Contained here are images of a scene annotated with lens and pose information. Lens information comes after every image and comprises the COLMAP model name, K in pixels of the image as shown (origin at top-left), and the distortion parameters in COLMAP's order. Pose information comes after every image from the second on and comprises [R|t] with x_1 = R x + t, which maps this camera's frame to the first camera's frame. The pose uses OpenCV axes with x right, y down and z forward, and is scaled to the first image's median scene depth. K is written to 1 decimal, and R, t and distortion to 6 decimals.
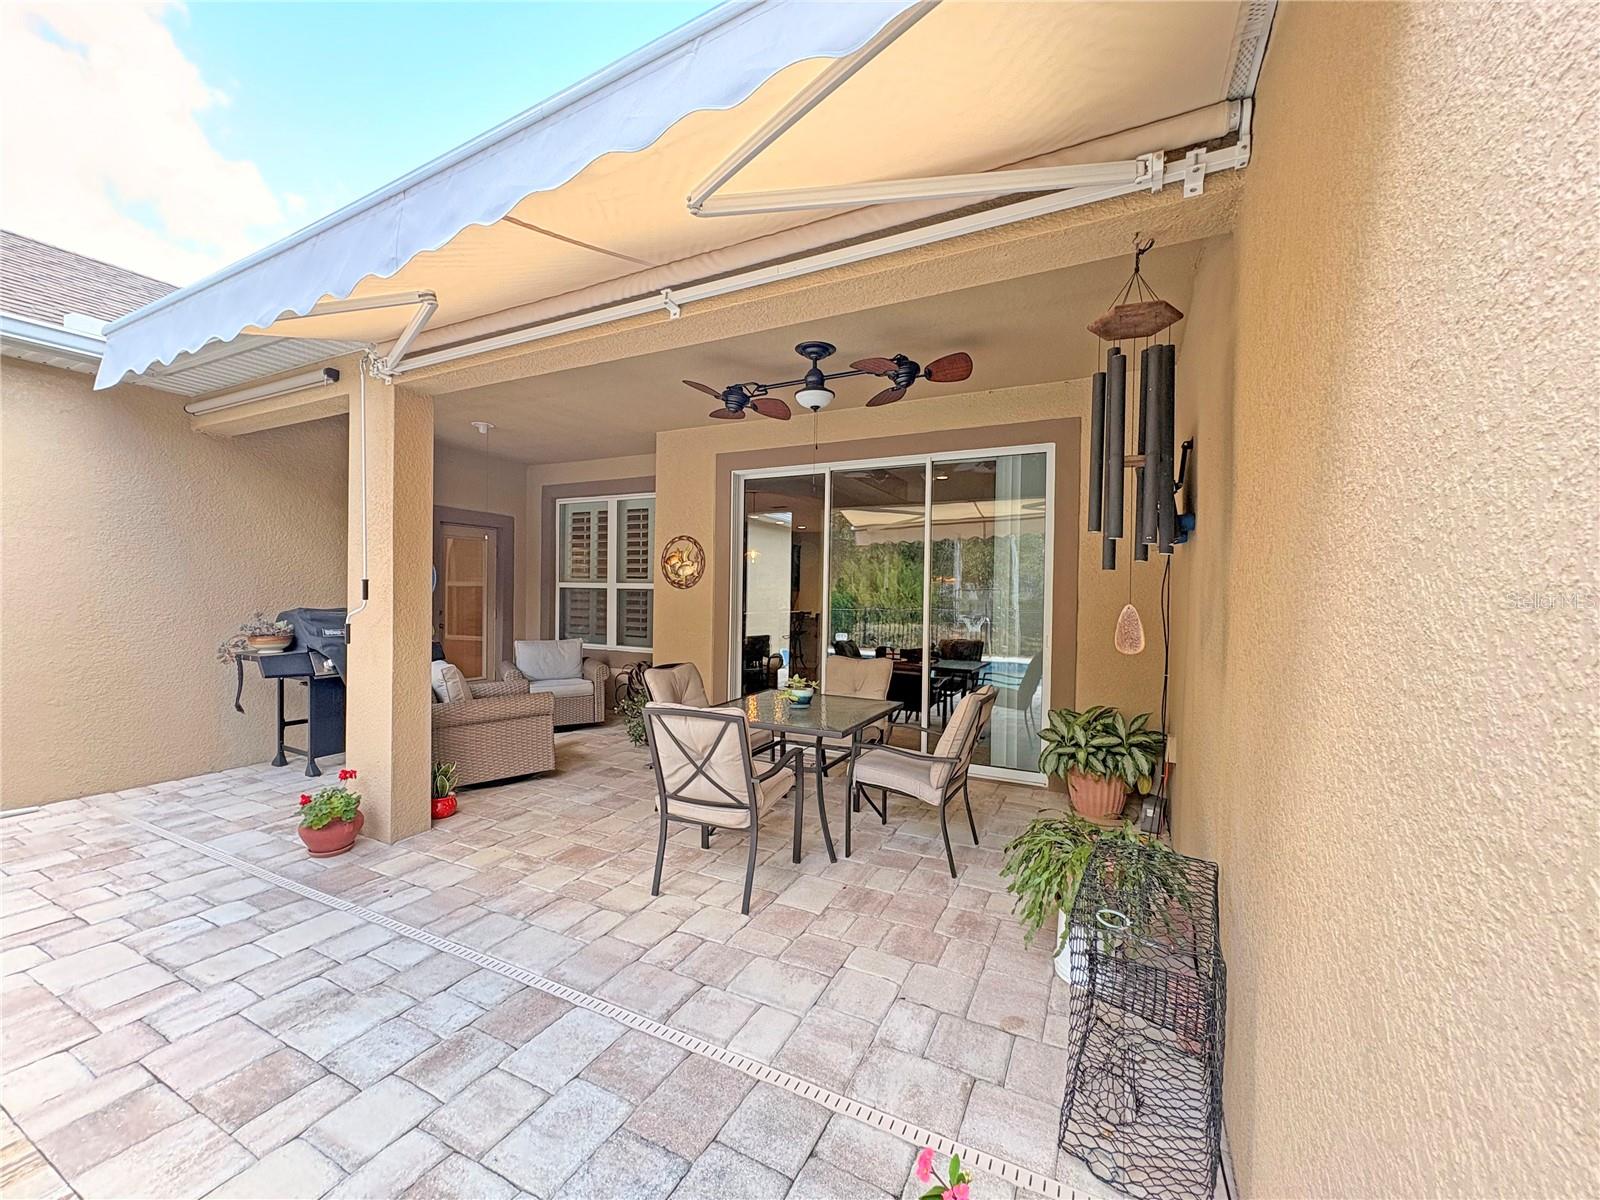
lens RADIAL K [[634.7, 0, 803.4], [0, 634.7, 600.7], [0, 0, 1]] dist [-0.002194, -0.001013]
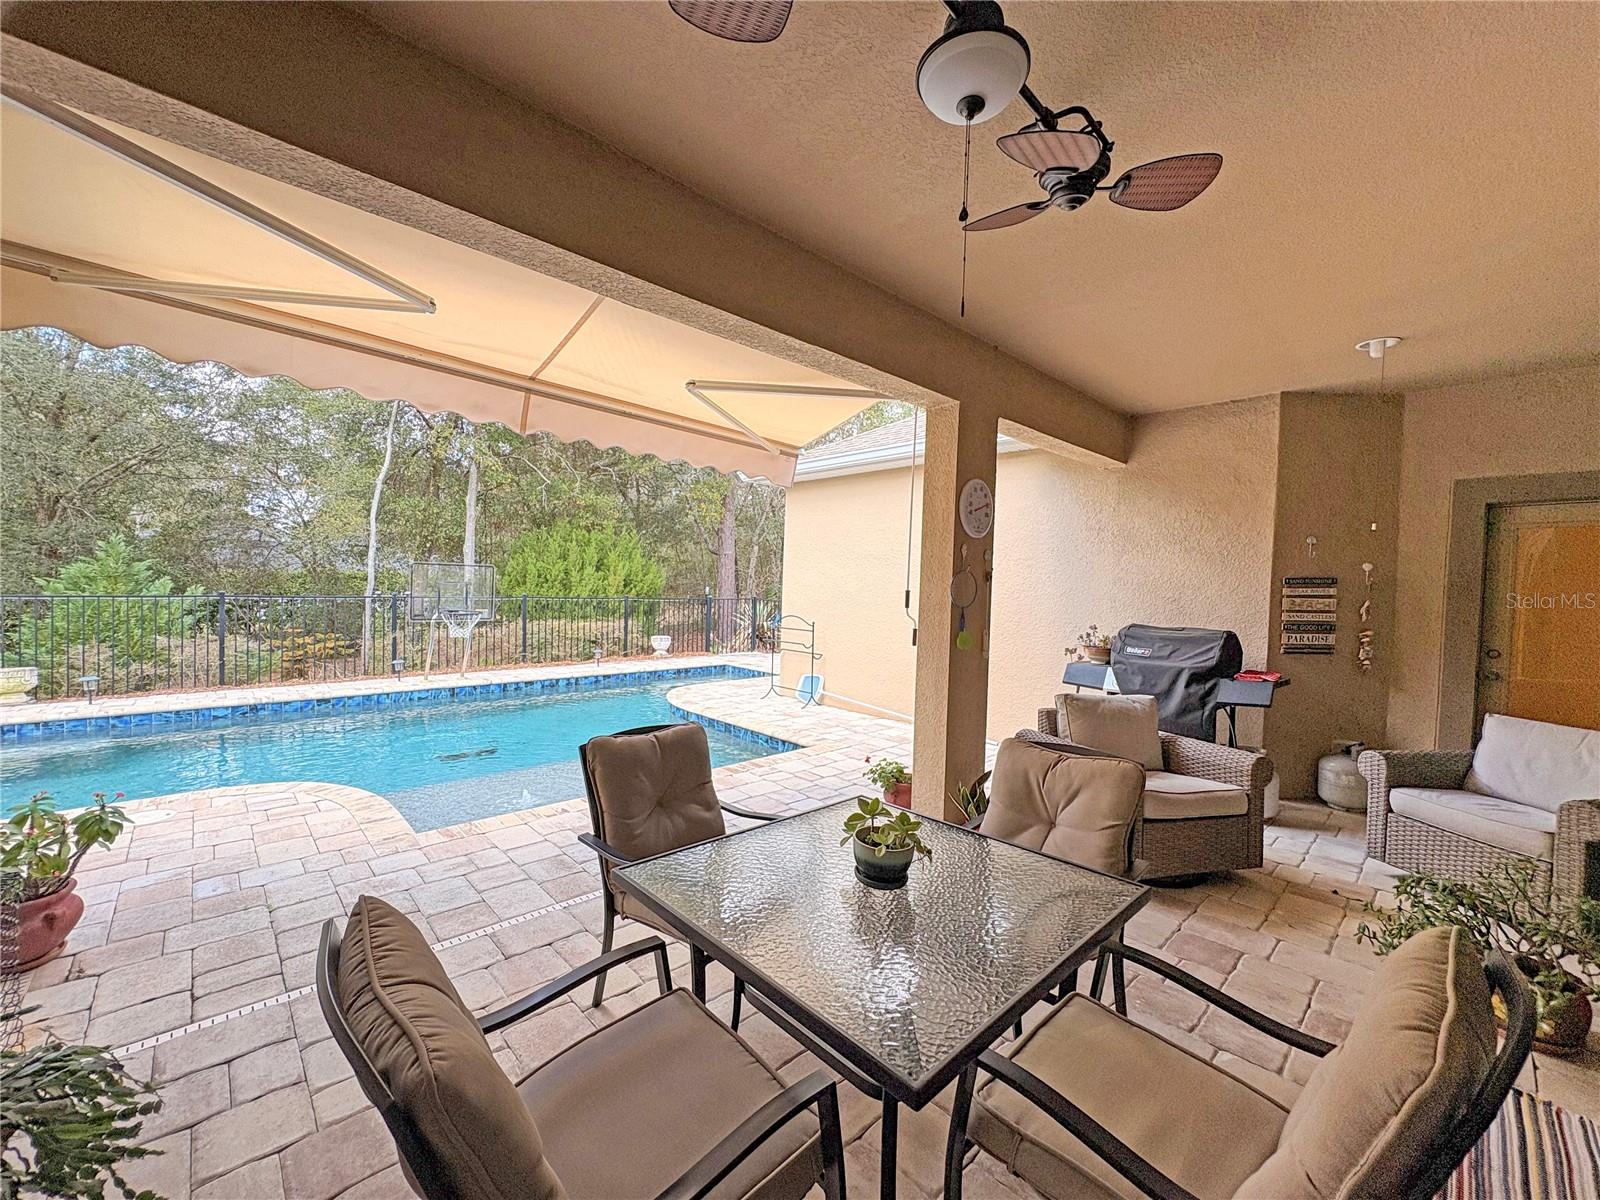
lens RADIAL K [[634.7, 0, 798.6], [0, 634.7, 601.2], [0, 0, 1]] dist [-0.002194, -0.001013]
pose [[-0.326984, 0.000809, -0.945030, 0.462493], [-0.054025, 0.998348, 0.019547, -0.026030], [0.943484, 0.057446, -0.326400, 1.189861]]
